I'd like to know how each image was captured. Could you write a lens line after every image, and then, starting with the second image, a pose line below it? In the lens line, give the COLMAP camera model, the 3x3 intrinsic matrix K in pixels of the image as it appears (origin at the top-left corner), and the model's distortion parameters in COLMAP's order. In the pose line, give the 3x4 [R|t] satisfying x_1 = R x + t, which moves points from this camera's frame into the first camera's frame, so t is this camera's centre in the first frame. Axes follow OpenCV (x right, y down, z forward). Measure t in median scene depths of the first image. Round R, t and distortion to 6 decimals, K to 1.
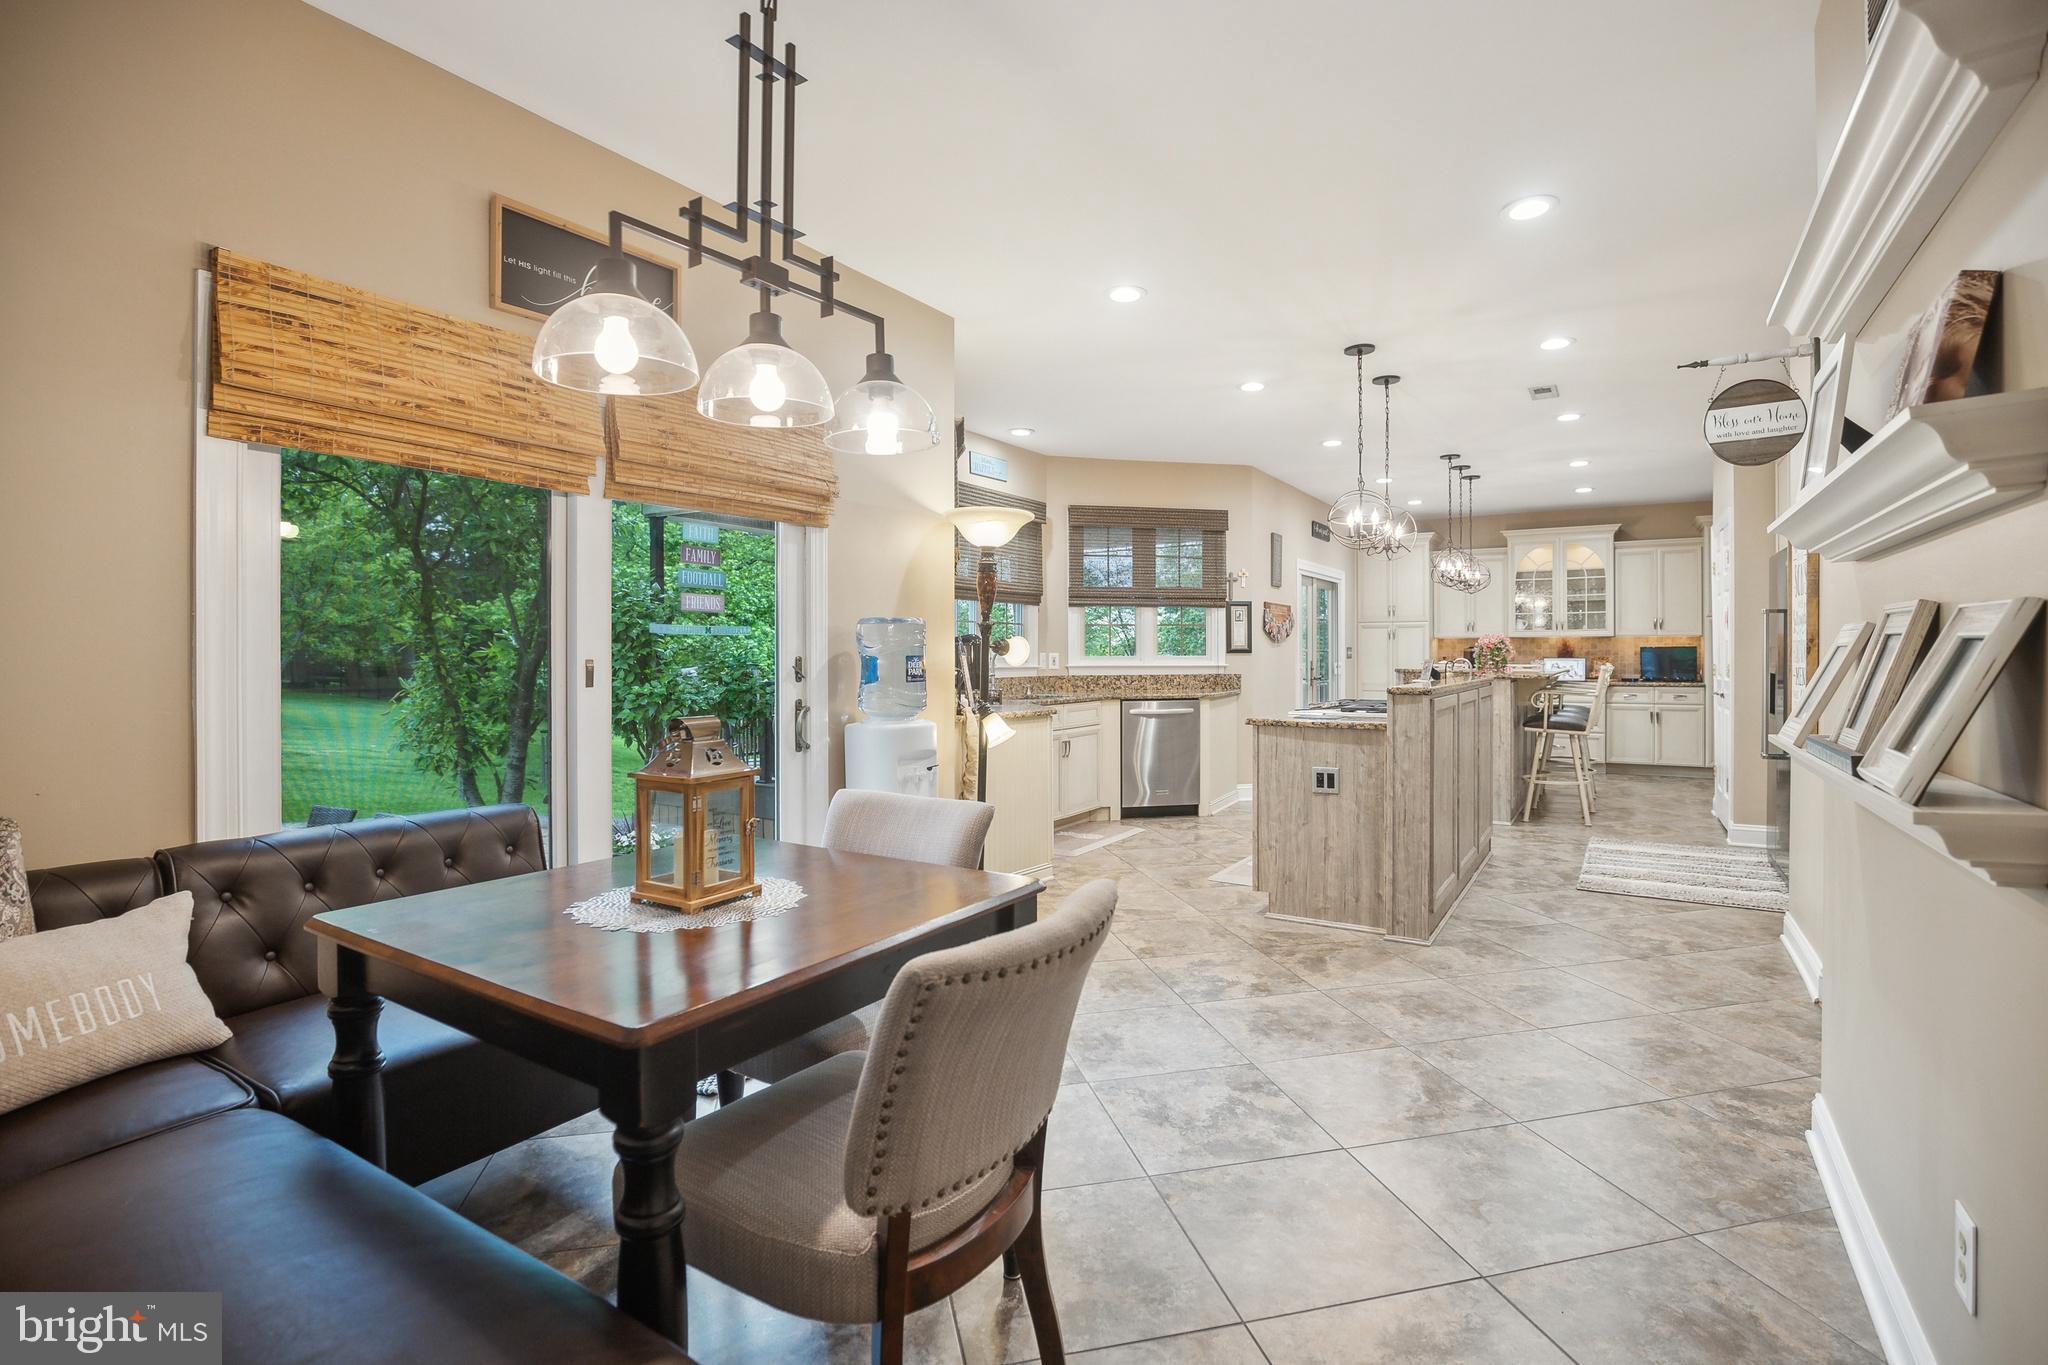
lens RADIAL K [[949.7, 0, 1039.2], [0, 949.7, 658.0], [0, 0, 1]] dist [-0.036641, 0.000208]
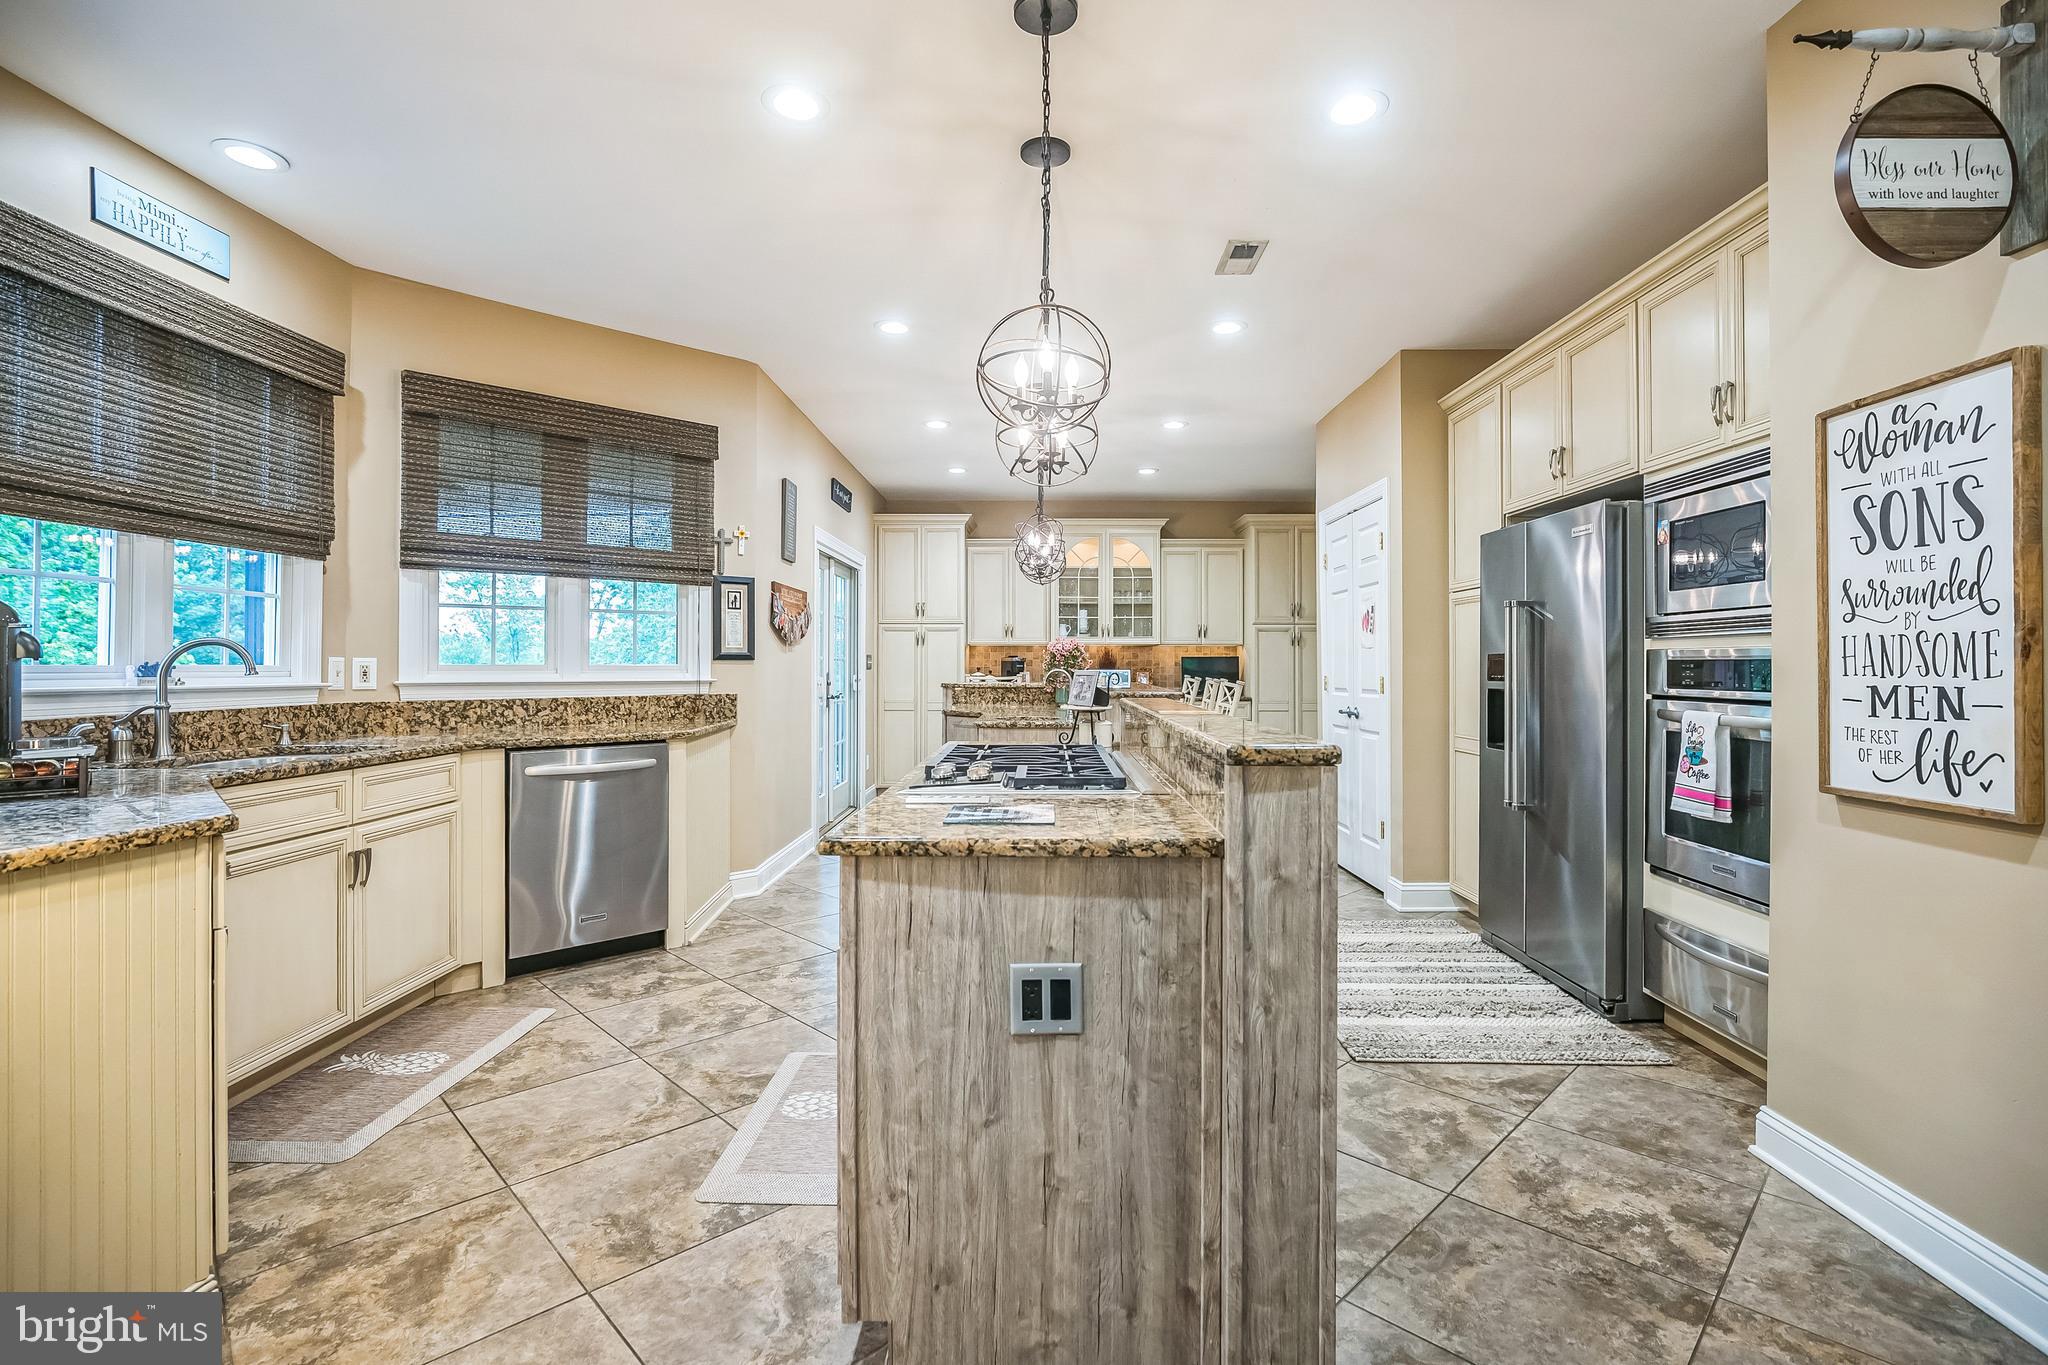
lens RADIAL K [[940.4, 0, 1036.4], [0, 940.4, 658.3], [0, 0, 1]] dist [-0.023213, 0.005468]
pose [[0.852142, 0.007239, 0.523261, 0.066667], [-0.001063, 0.999926, -0.012102, 0.000887], [-0.523310, 0.009756, 0.852087, 0.426343]]
